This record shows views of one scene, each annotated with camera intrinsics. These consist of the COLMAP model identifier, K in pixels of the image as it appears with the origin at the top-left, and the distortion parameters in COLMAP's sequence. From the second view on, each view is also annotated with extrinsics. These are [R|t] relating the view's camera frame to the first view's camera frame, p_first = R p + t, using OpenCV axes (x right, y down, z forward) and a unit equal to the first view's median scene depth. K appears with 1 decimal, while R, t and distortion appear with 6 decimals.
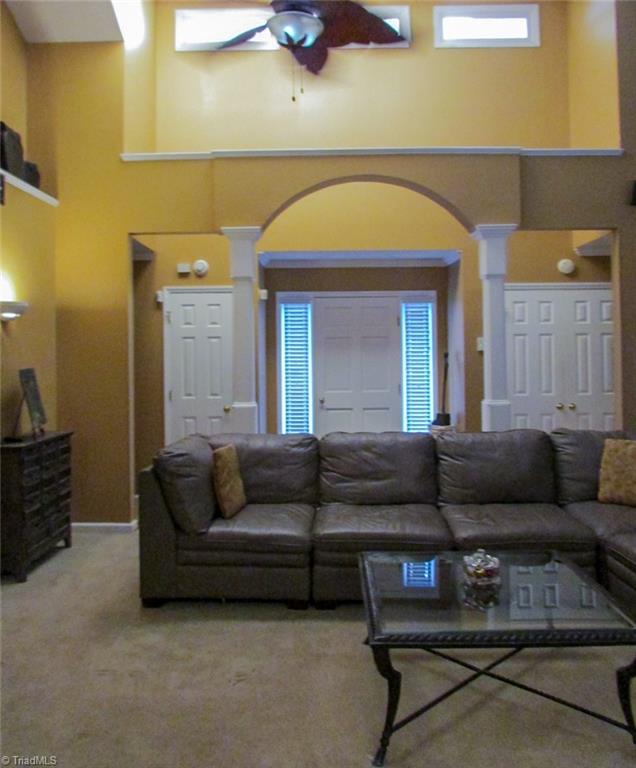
lens RADIAL K [[655.6, 0, 316.7], [0, 655.6, 336.2], [0, 0, 1]] dist [-0.029986, 0.006652]
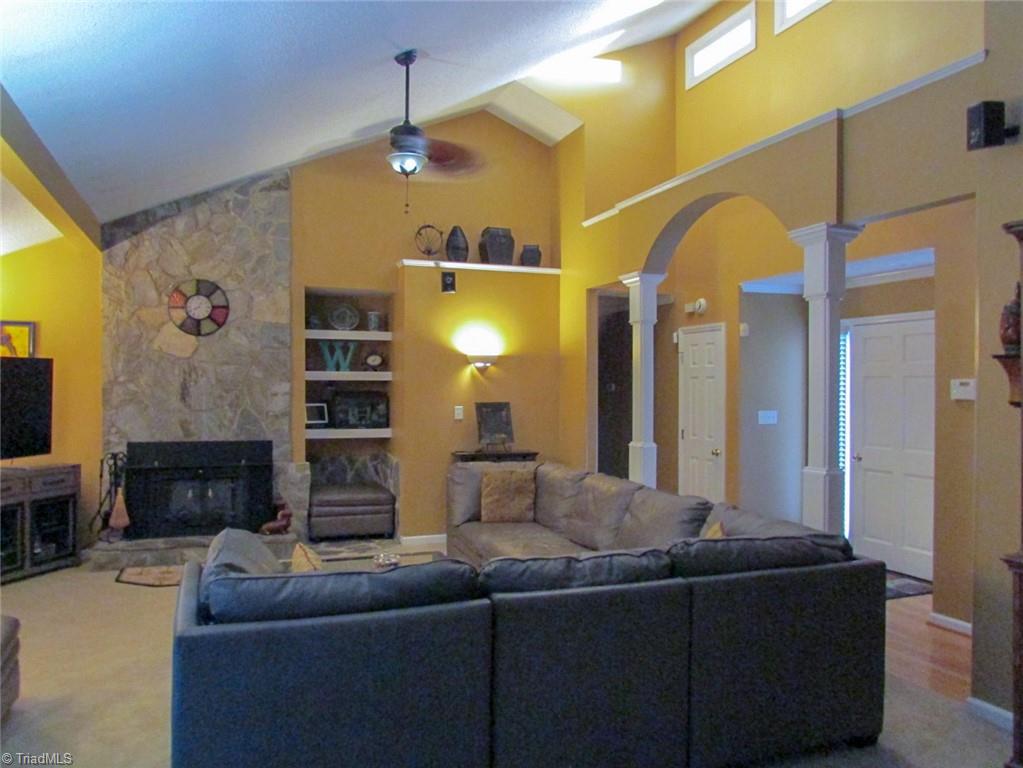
lens RADIAL K [[752.5, 0, 495.8], [0, 752.5, 388.5], [0, 0, 1]] dist [0.000380, -0.000054]
pose [[0.352786, 0.016014, -0.935567, 0.989532], [0.013523, 0.999662, 0.022210, -0.014191], [0.935606, -0.020487, 0.352450, 0.401069]]
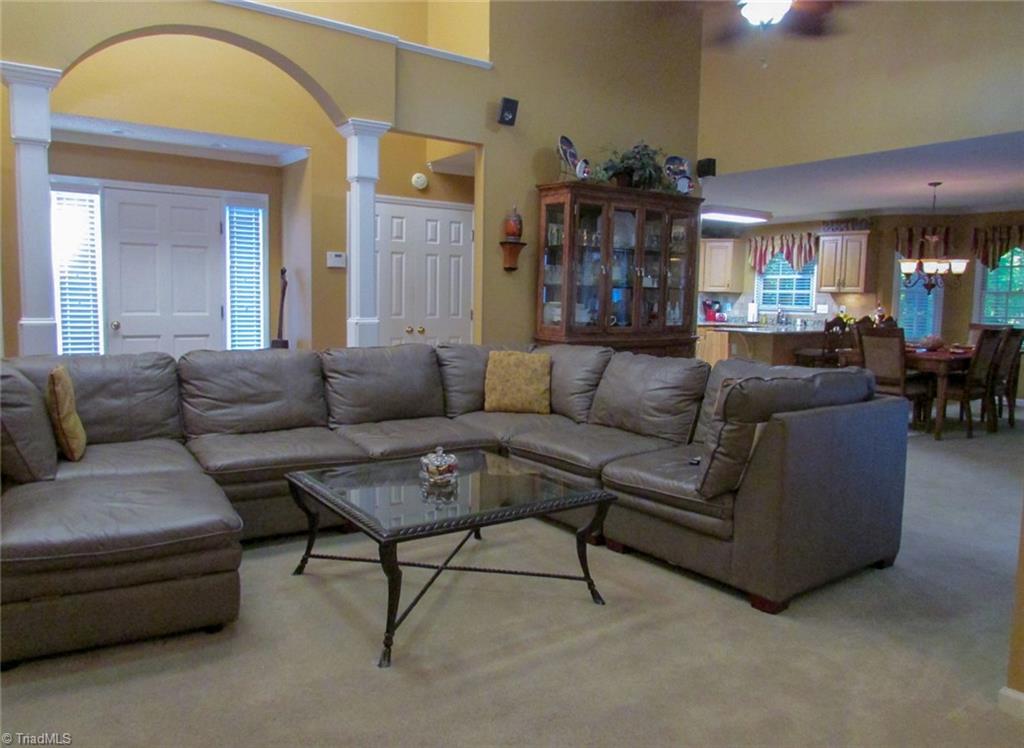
lens RADIAL K [[757.8, 0, 515.6], [0, 757.8, 364.1], [0, 0, 1]] dist [-0.004315, -0.001177]
pose [[0.806764, -0.025260, 0.590334, -0.197532], [-0.040640, 0.994348, 0.098087, 0.053614], [-0.589475, -0.103124, 0.801177, 0.023392]]
